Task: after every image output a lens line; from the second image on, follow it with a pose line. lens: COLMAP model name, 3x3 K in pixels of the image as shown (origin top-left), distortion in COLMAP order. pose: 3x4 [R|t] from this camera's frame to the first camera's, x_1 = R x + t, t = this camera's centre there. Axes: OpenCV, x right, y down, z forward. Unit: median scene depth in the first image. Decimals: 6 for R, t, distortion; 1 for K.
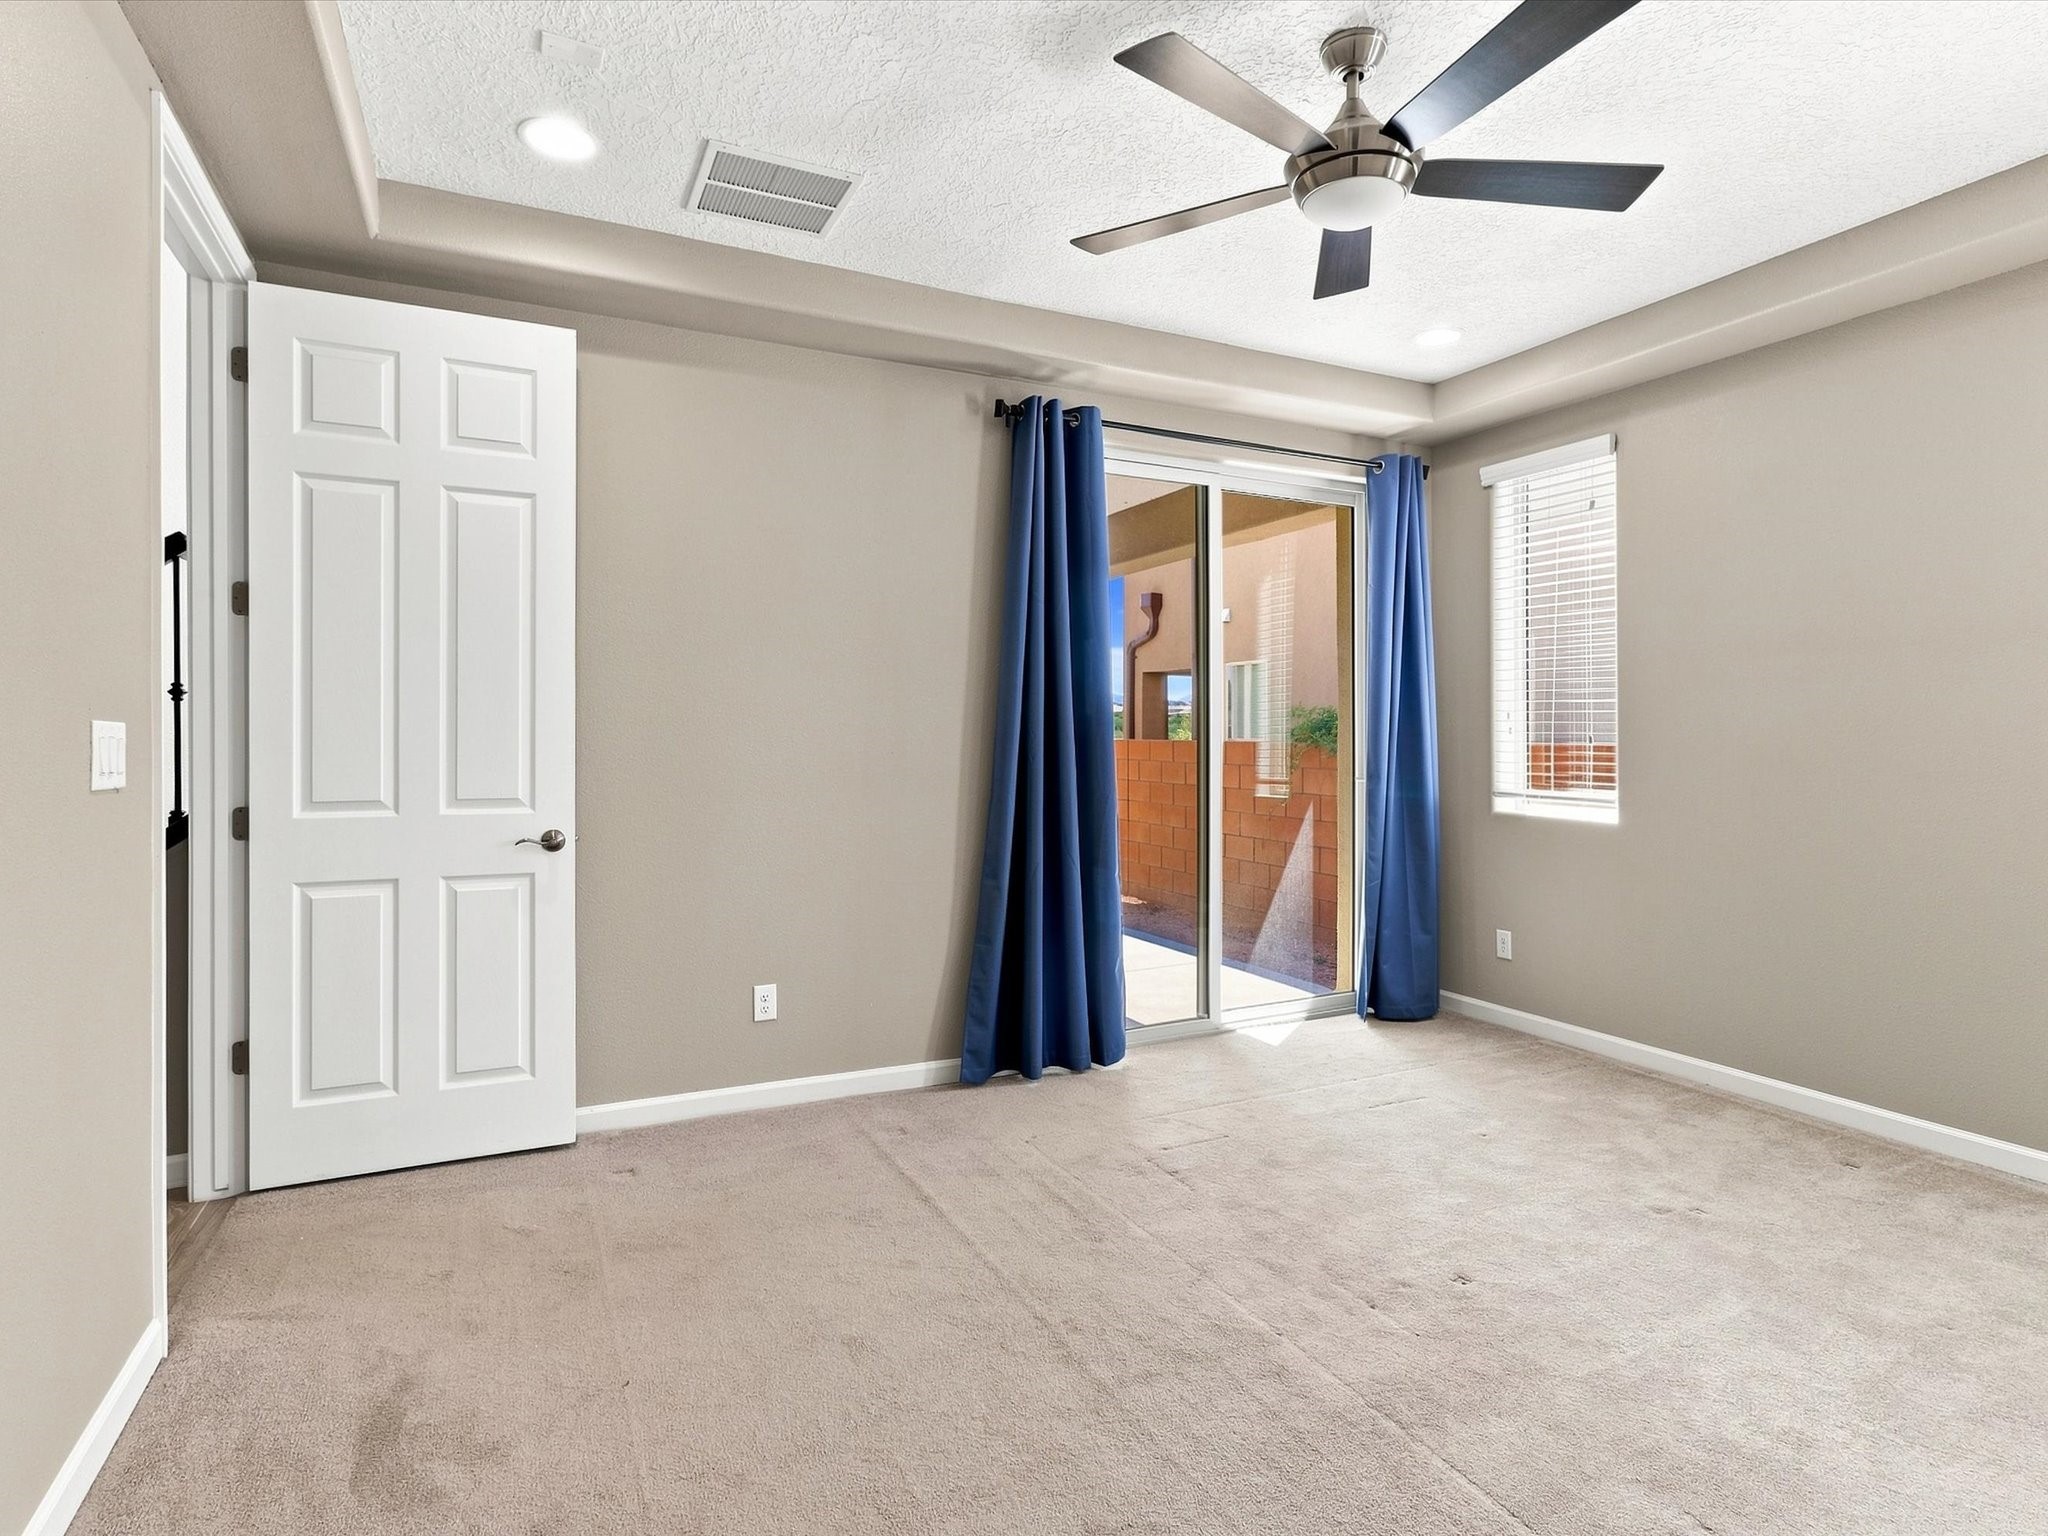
lens RADIAL K [[1069.6, 0, 1029.5], [0, 1069.6, 738.5], [0, 0, 1]] dist [-0.000276, -0.012870]
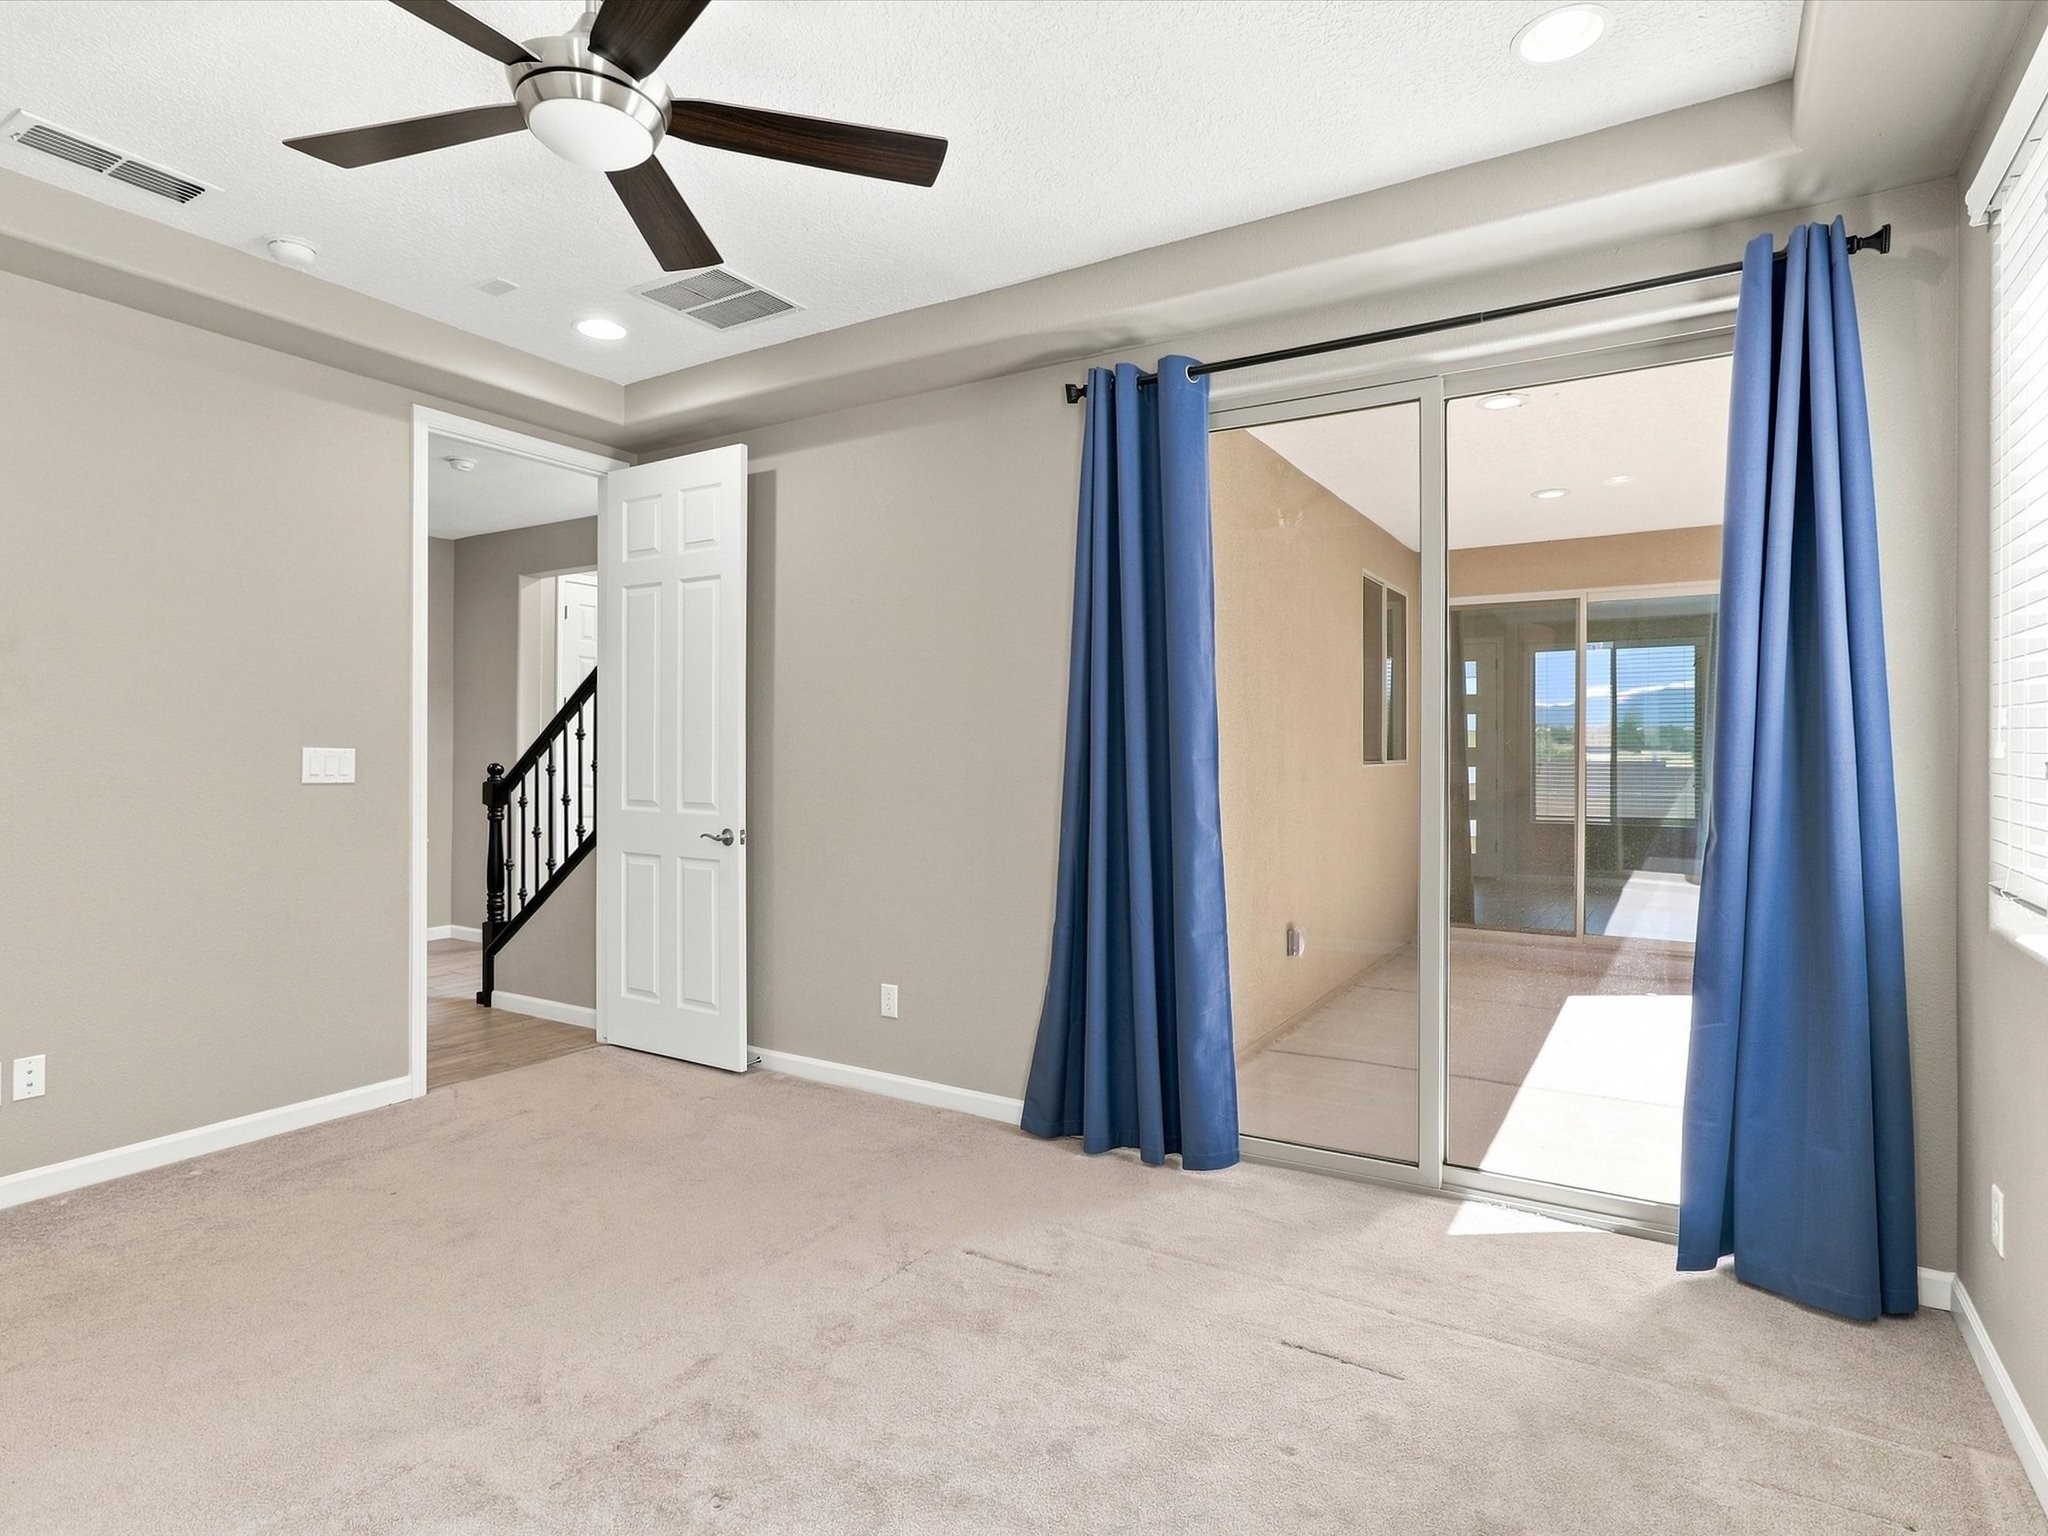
lens RADIAL K [[1083.6, 0, 1038.0], [0, 1083.6, 758.6], [0, 0, 1]] dist [-0.003233, 0.000074]
pose [[0.551045, 0.001677, -0.834474, 0.765558], [-0.005479, 0.999984, -0.001608, -0.000522], [0.834458, 0.005458, 0.551045, 0.510926]]
